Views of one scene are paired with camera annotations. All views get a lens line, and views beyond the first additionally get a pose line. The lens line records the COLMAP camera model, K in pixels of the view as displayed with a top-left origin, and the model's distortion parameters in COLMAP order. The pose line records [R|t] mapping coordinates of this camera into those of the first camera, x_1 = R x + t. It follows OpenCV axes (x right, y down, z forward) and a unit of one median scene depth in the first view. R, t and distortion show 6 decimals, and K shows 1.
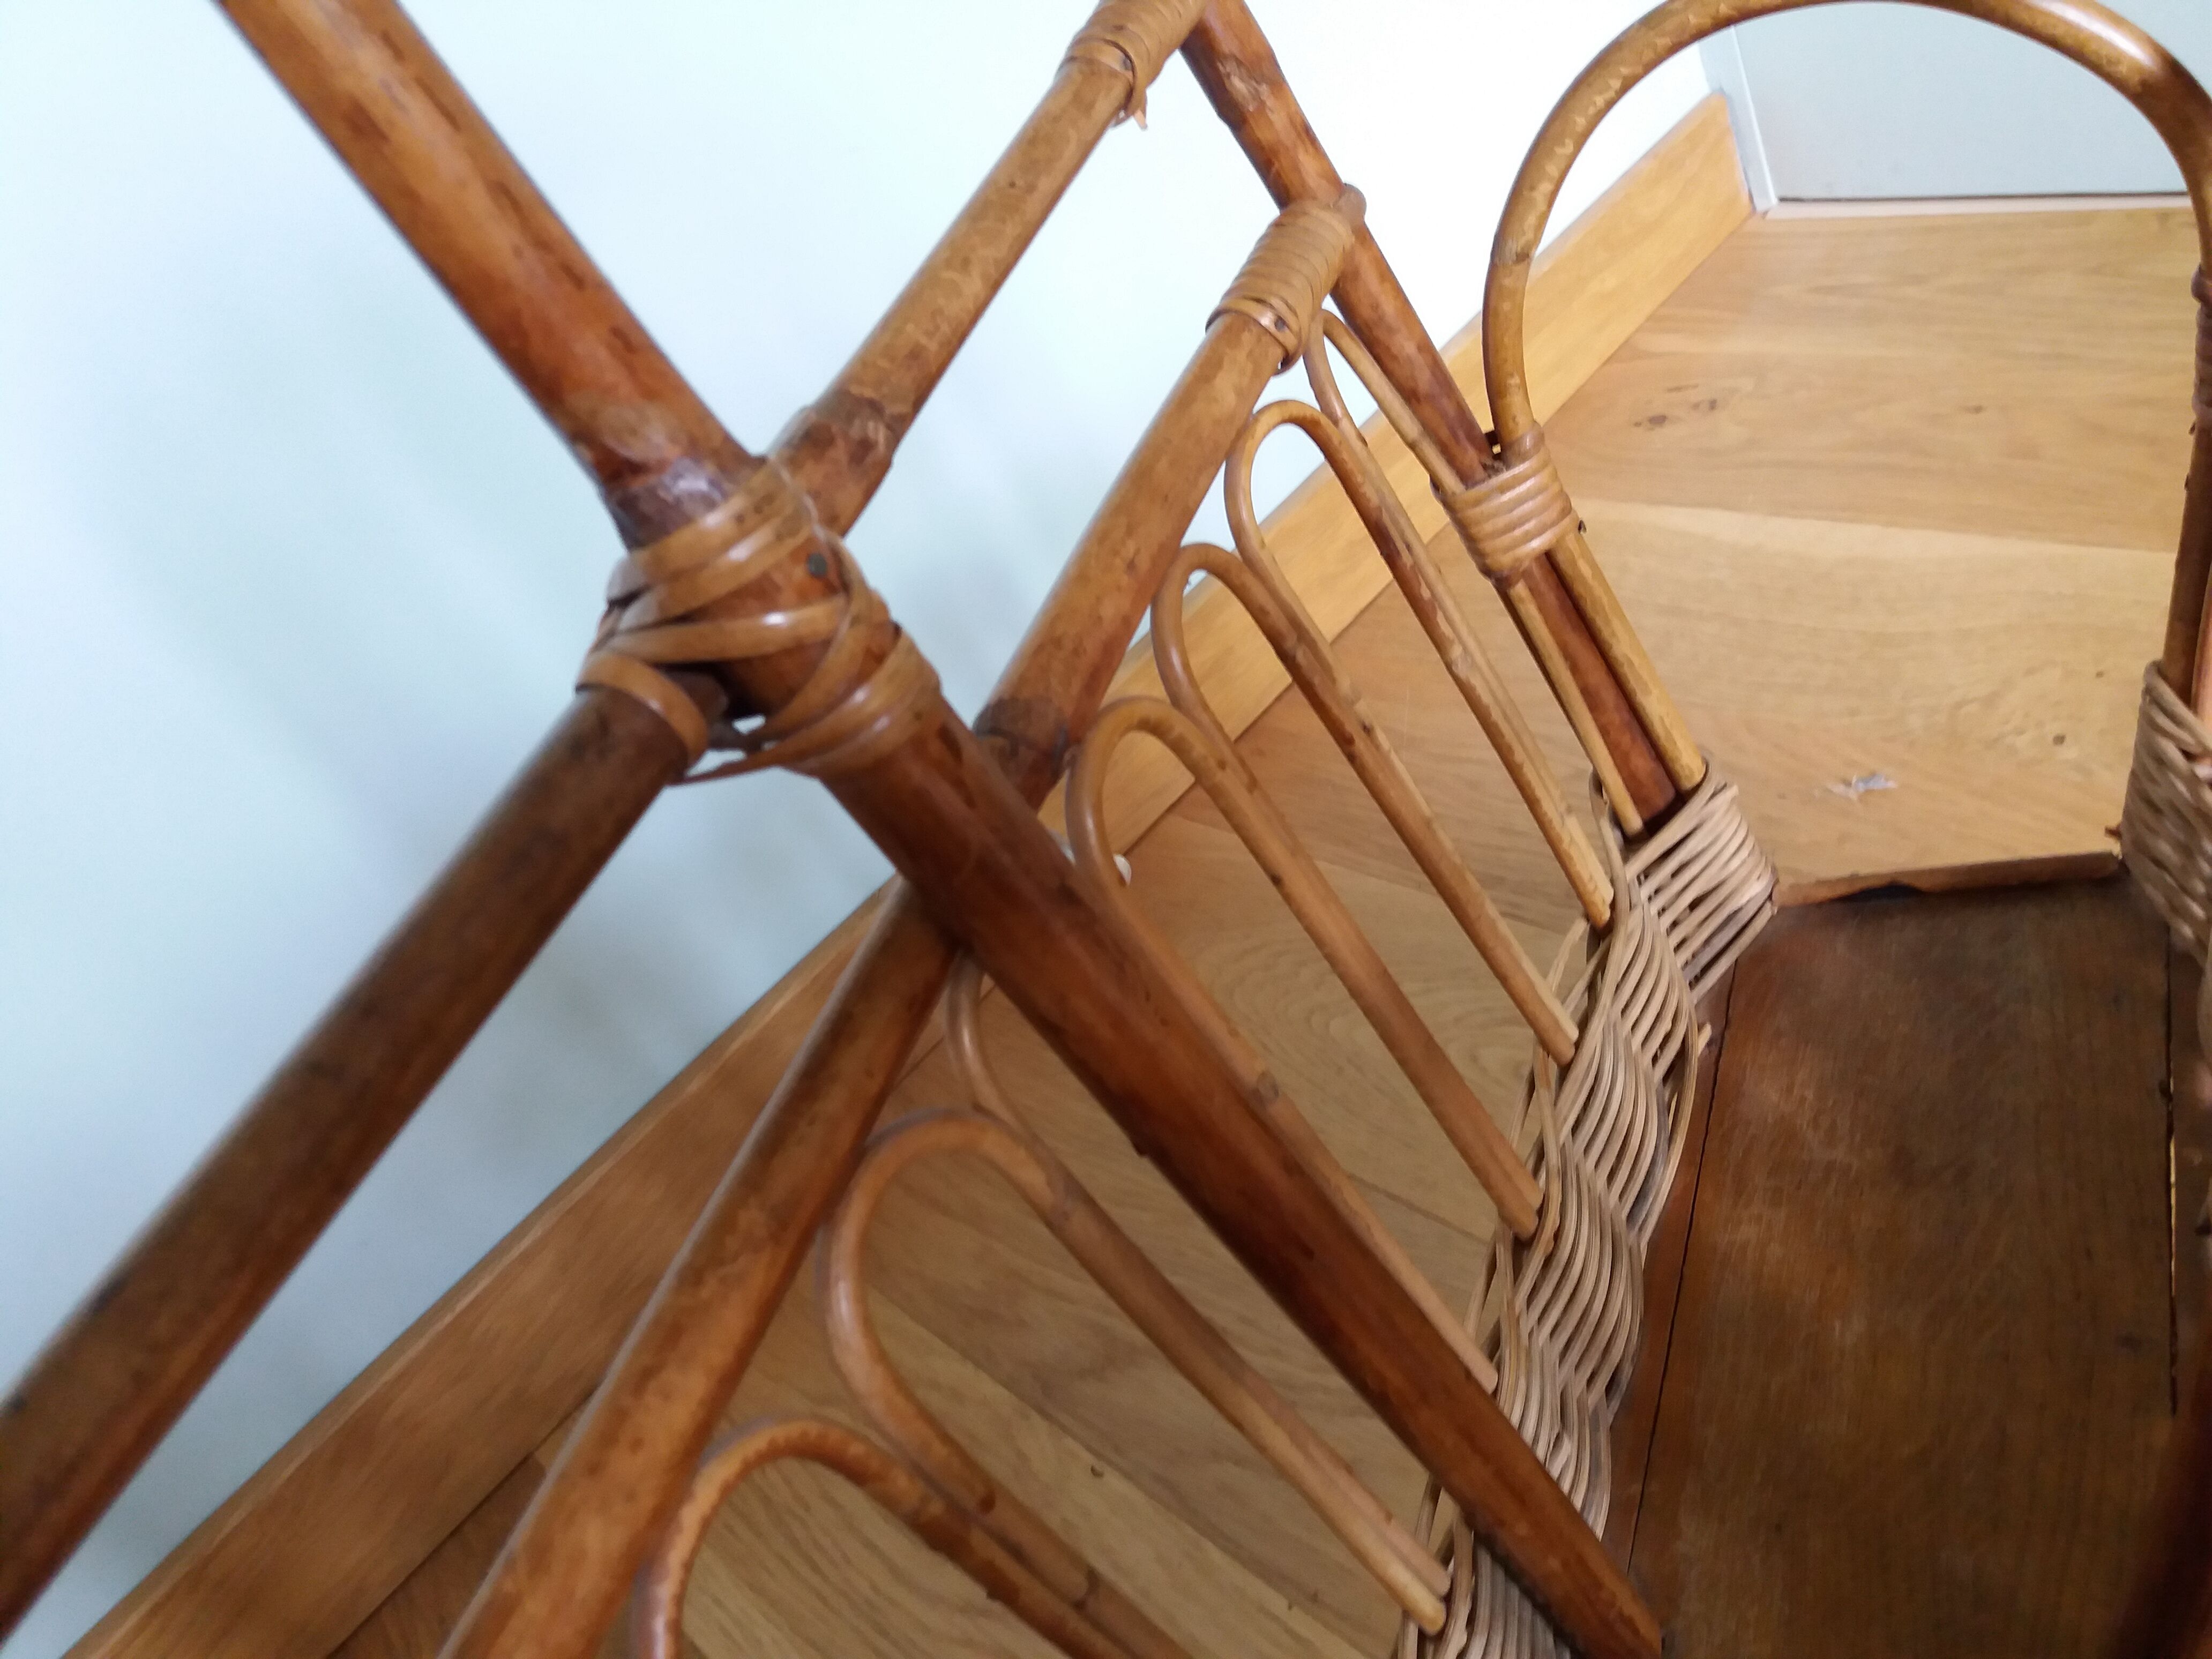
lens RADIAL K [[1798.6, 0, 1101.3], [0, 1798.6, 836.2], [0, 0, 1]] dist [0.008391, -0.027231]
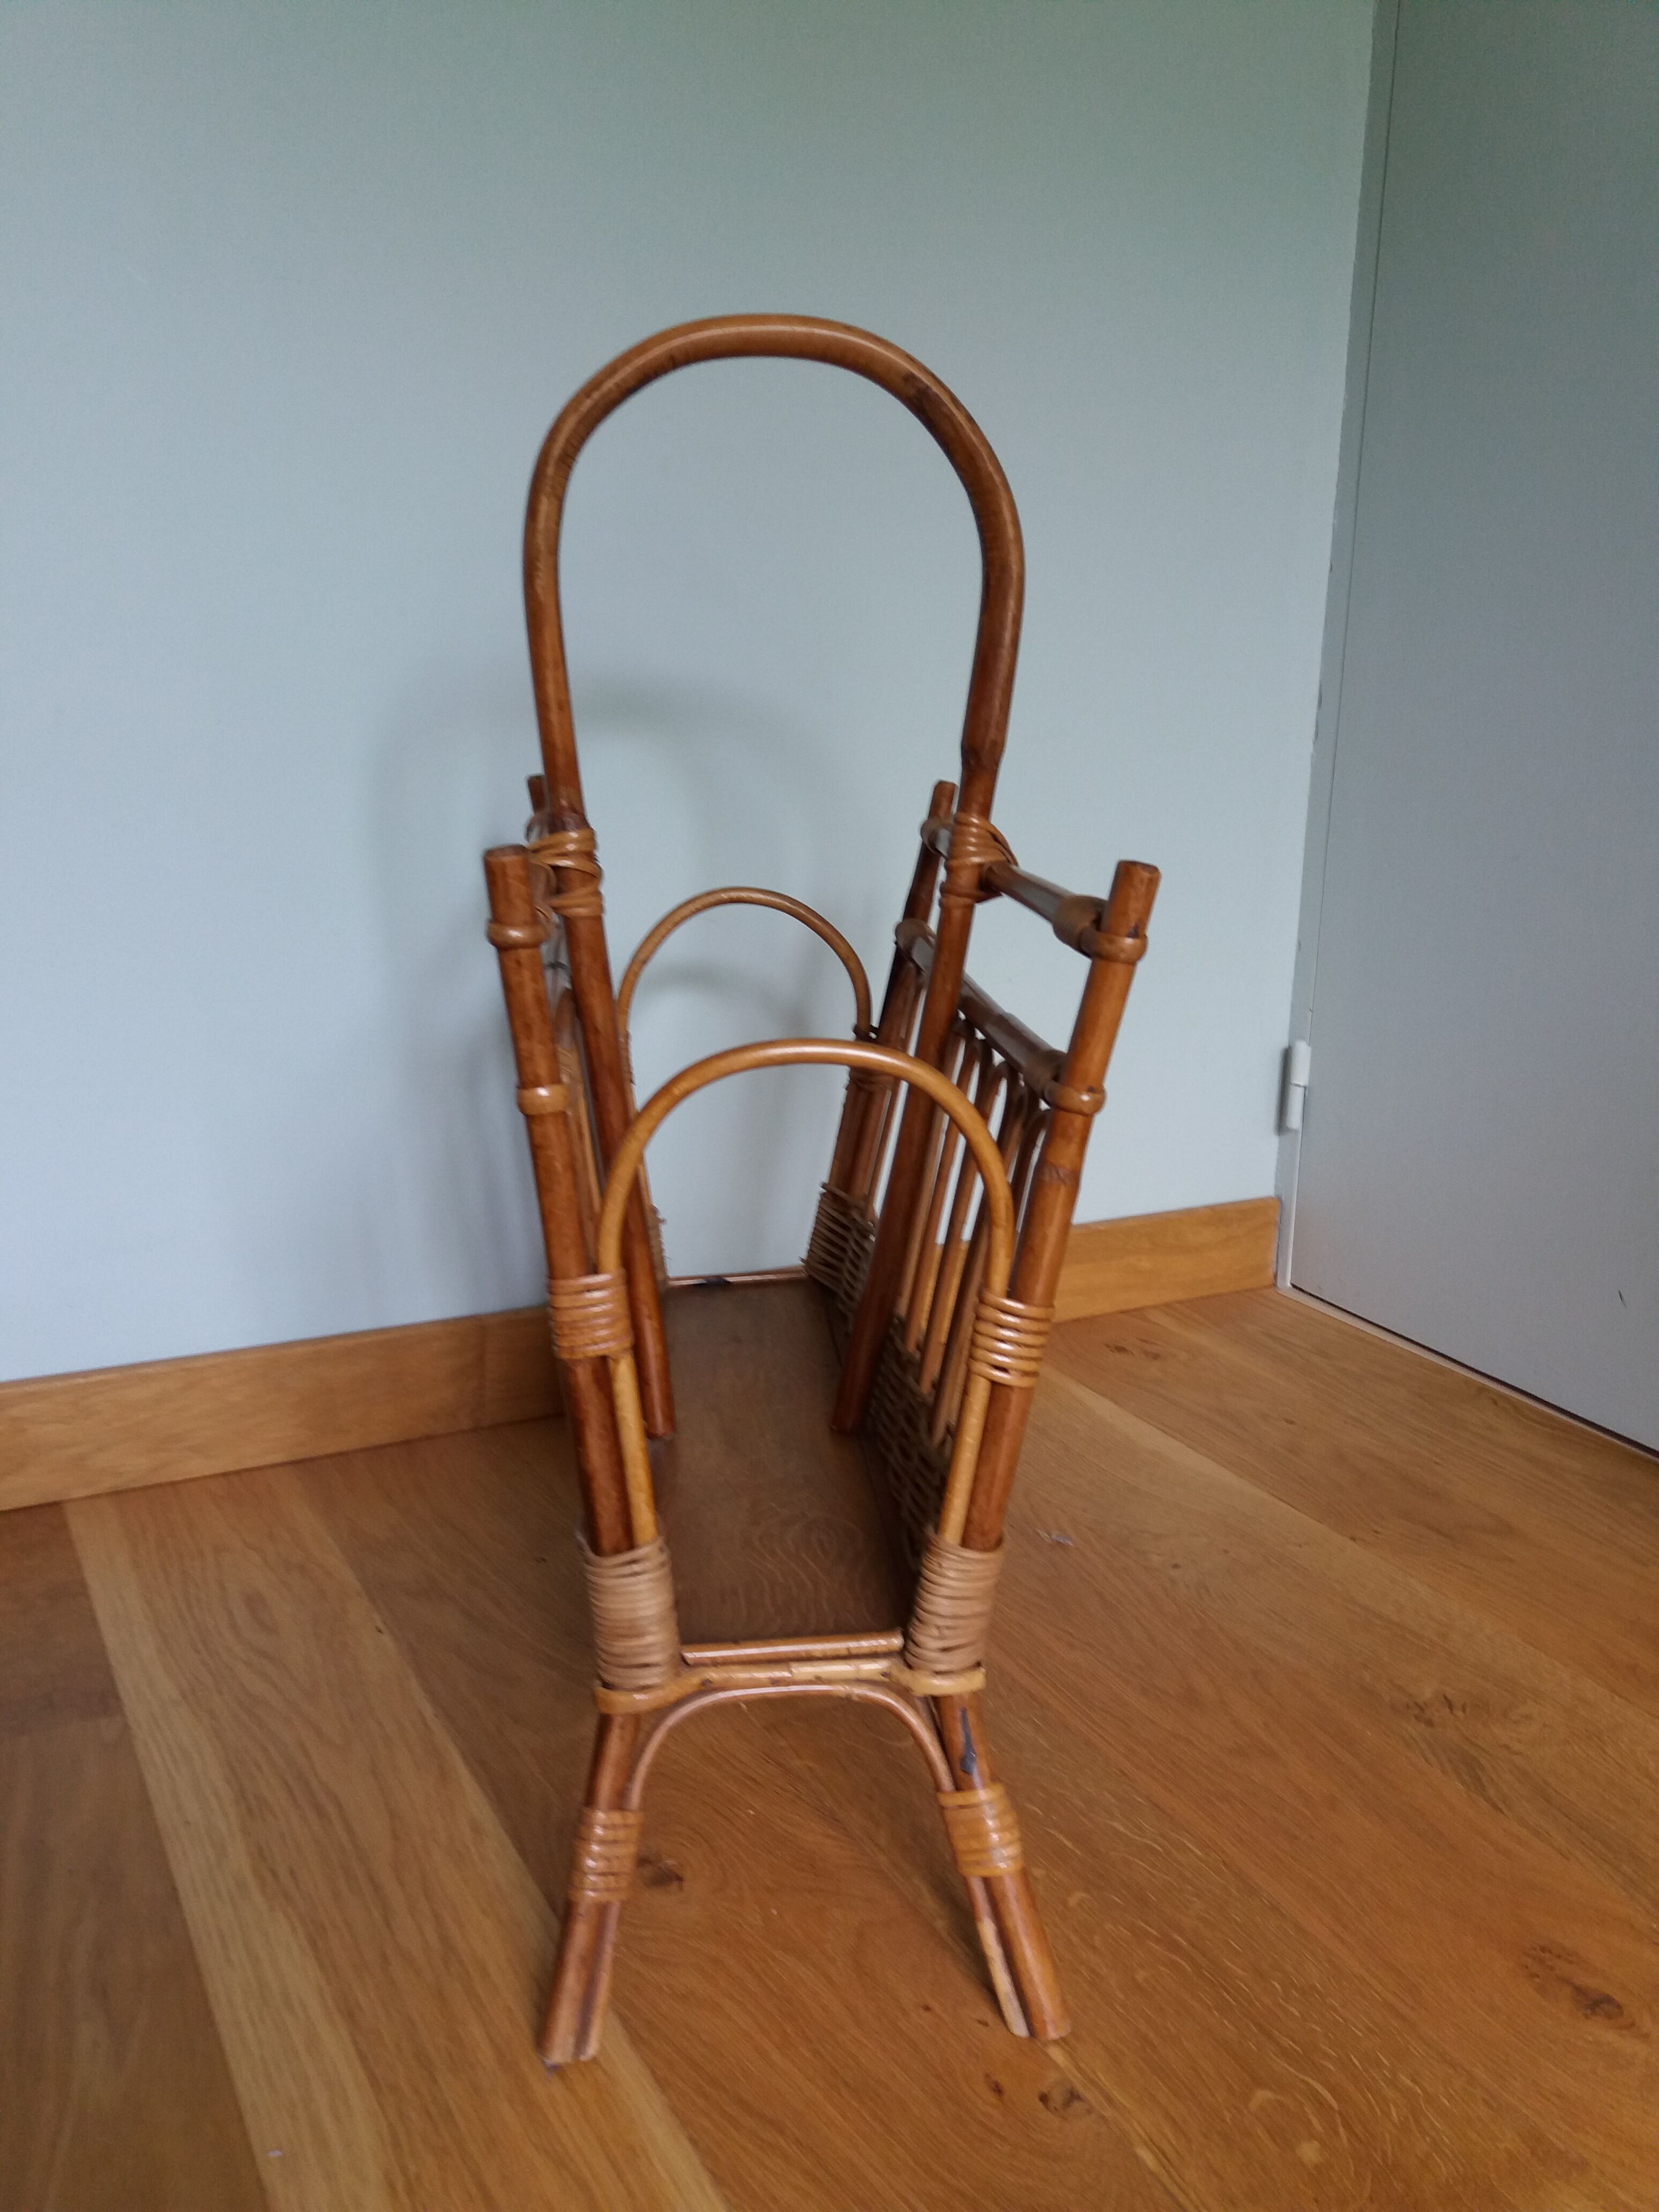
lens RADIAL K [[1798.6, 0, 831.4], [0, 1798.6, 1114.6], [0, 0, 1]] dist [0.008391, -0.027231]
pose [[0.870818, 0.471698, -0.138481, 0.259753], [-0.489710, 0.807620, -0.328533, 0.239329], [-0.043128, 0.353908, 0.934285, -0.471167]]
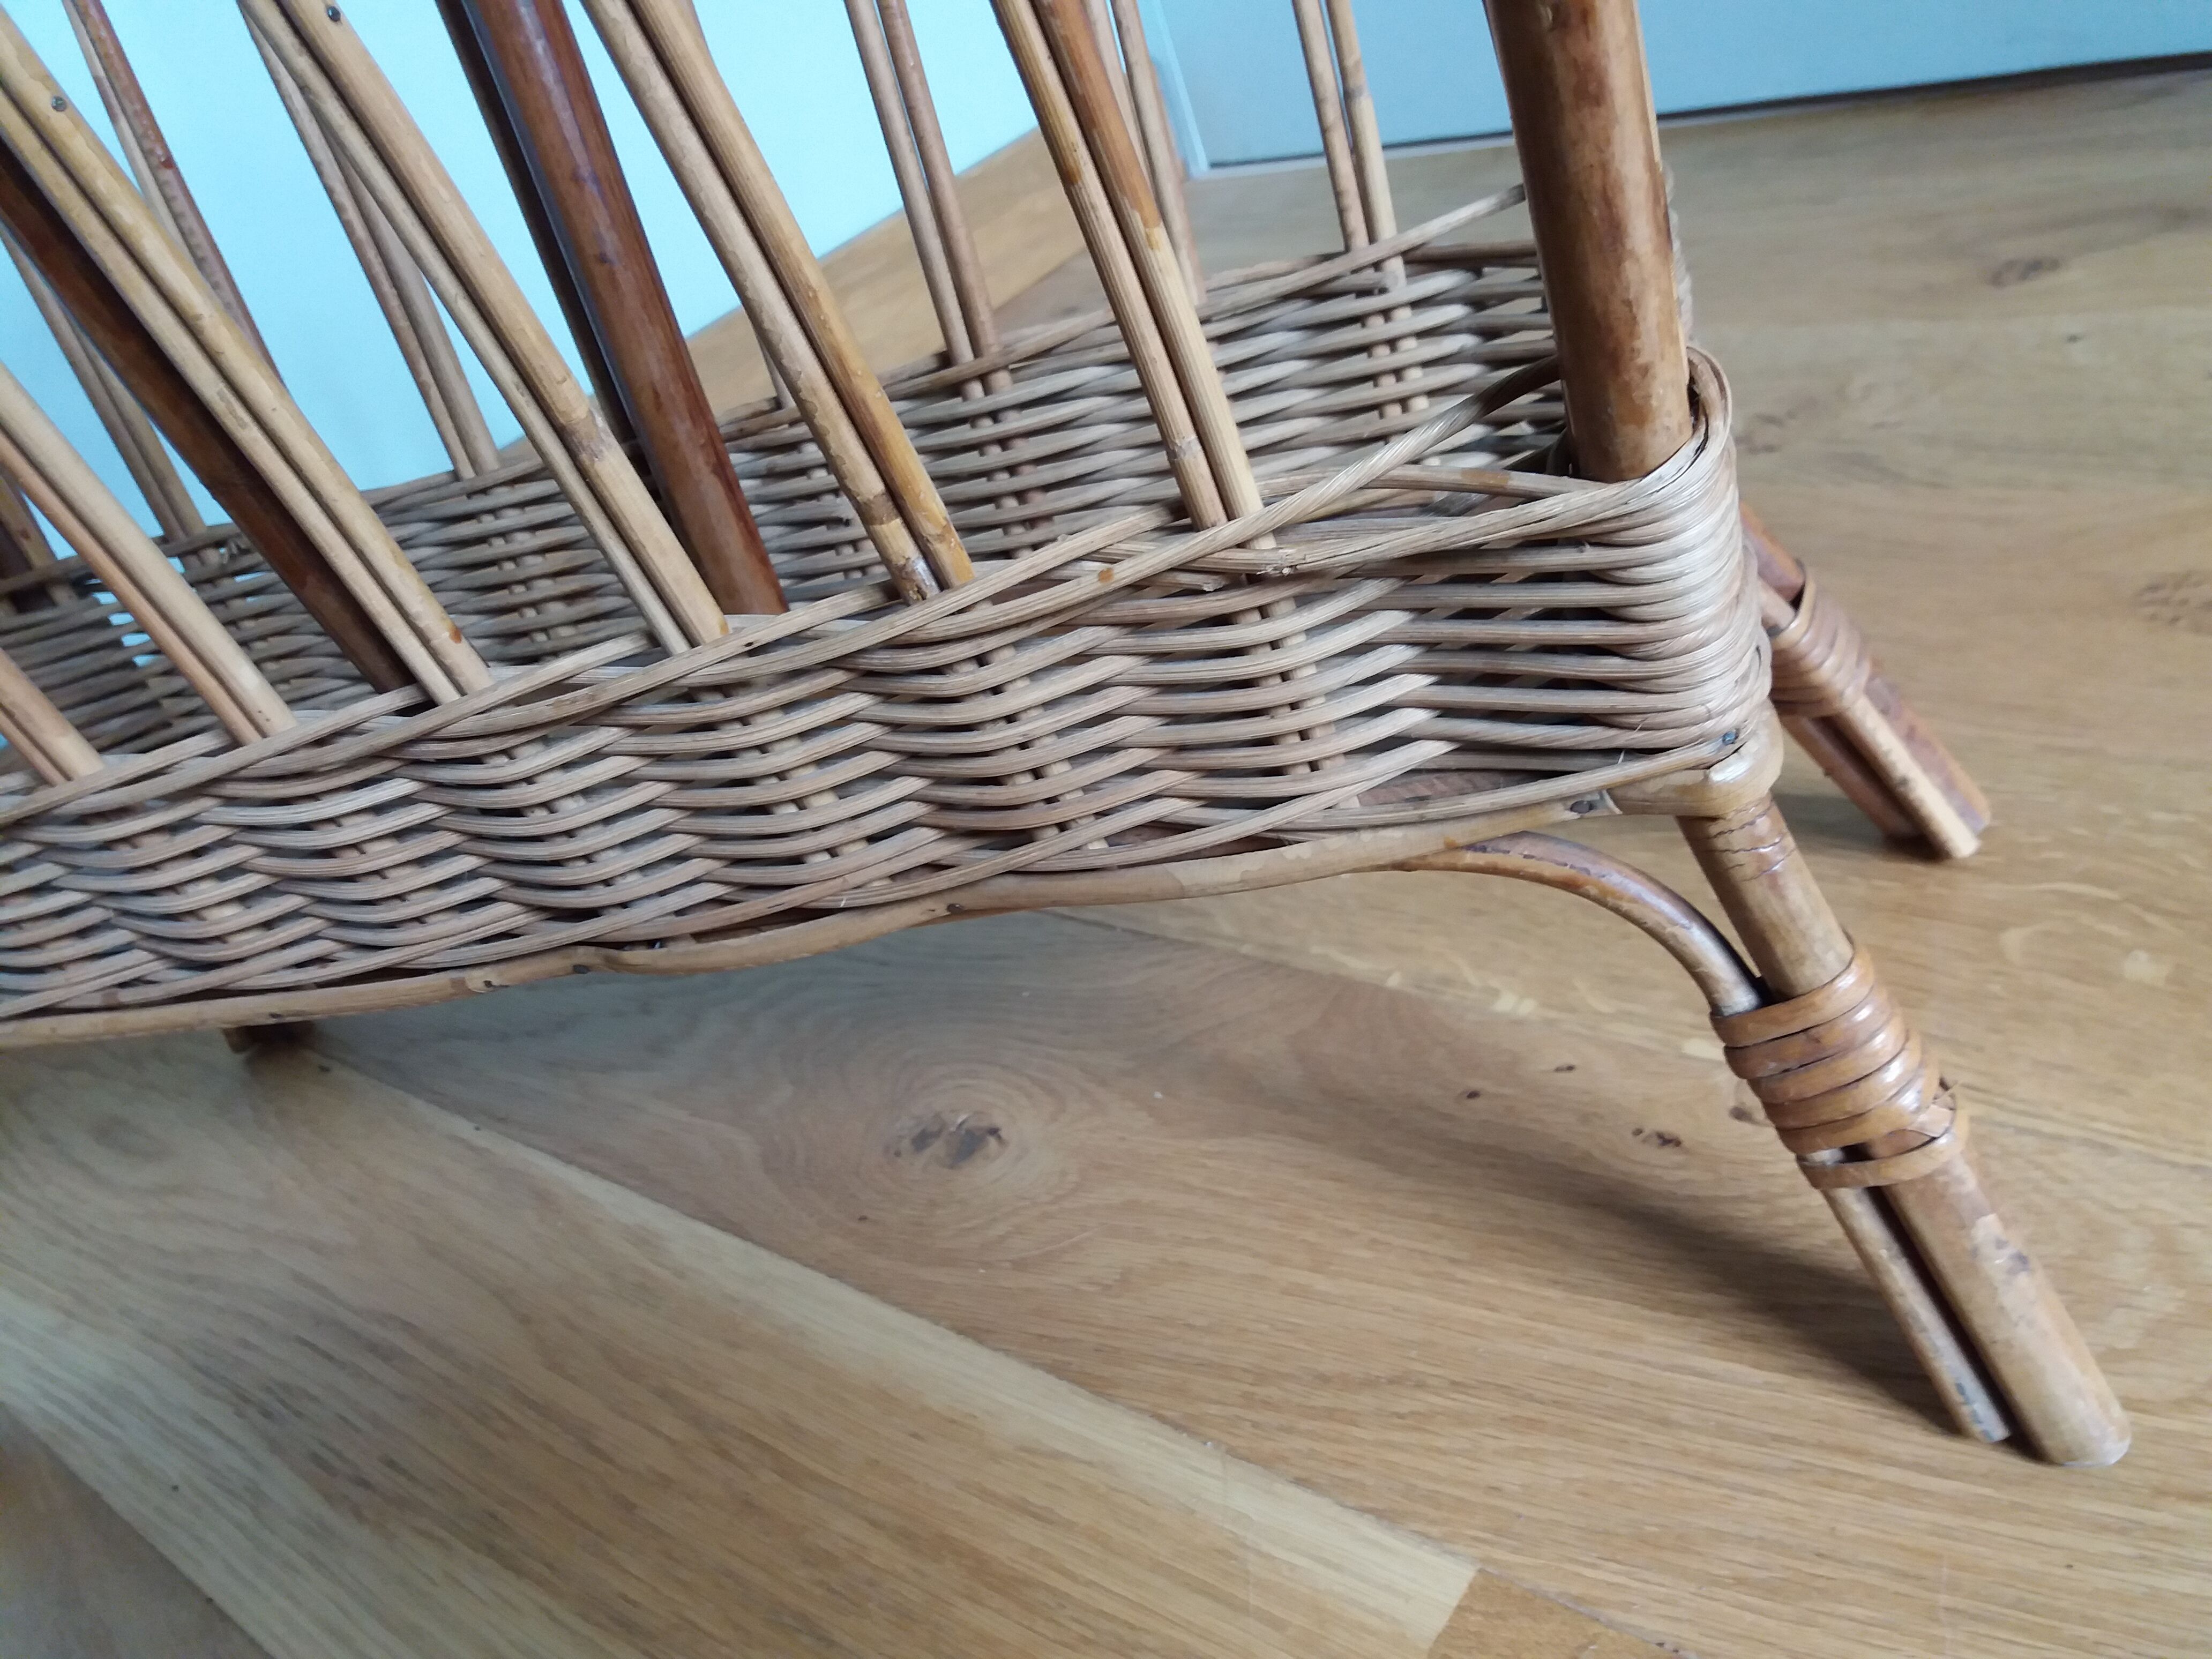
lens RADIAL K [[1798.6, 0, 1104.3], [0, 1798.6, 843.0], [0, 0, 1]] dist [0.008391, -0.027231]
pose [[0.985456, 0.024484, 0.168157, 0.185277], [-0.001346, 0.990659, -0.136354, 0.278421], [-0.169925, 0.134145, 0.976284, -0.020536]]
